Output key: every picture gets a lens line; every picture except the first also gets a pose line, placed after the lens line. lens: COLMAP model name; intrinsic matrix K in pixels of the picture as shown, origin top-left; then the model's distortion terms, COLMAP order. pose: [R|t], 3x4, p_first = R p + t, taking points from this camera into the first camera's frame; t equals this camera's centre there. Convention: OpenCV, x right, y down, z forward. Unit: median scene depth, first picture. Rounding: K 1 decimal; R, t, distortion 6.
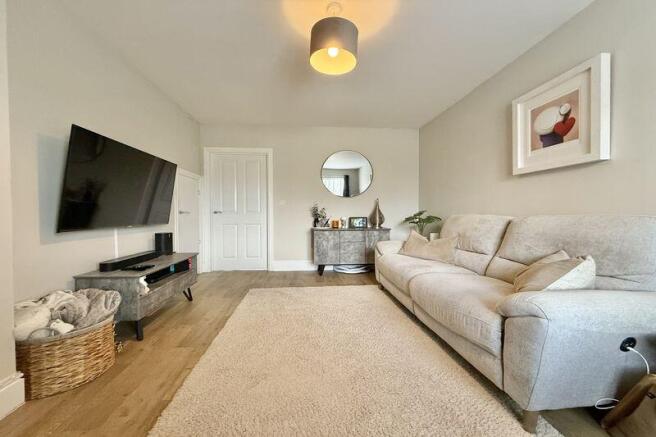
lens RADIAL K [[258.9, 0, 327.7], [0, 258.9, 216.7], [0, 0, 1]] dist [-0.003335, -0.000179]
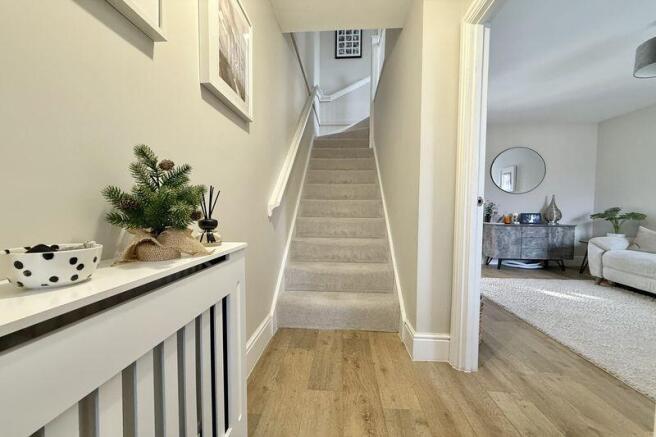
lens RADIAL K [[258.9, 0, 327.7], [0, 258.9, 219.5], [0, 0, 1]] dist [-0.003335, -0.000179]
pose [[0.987766, 0.015562, -0.155162, -0.553234], [-0.011929, 0.999633, 0.024319, 0.011481], [0.155483, -0.022171, 0.987590, -0.128848]]
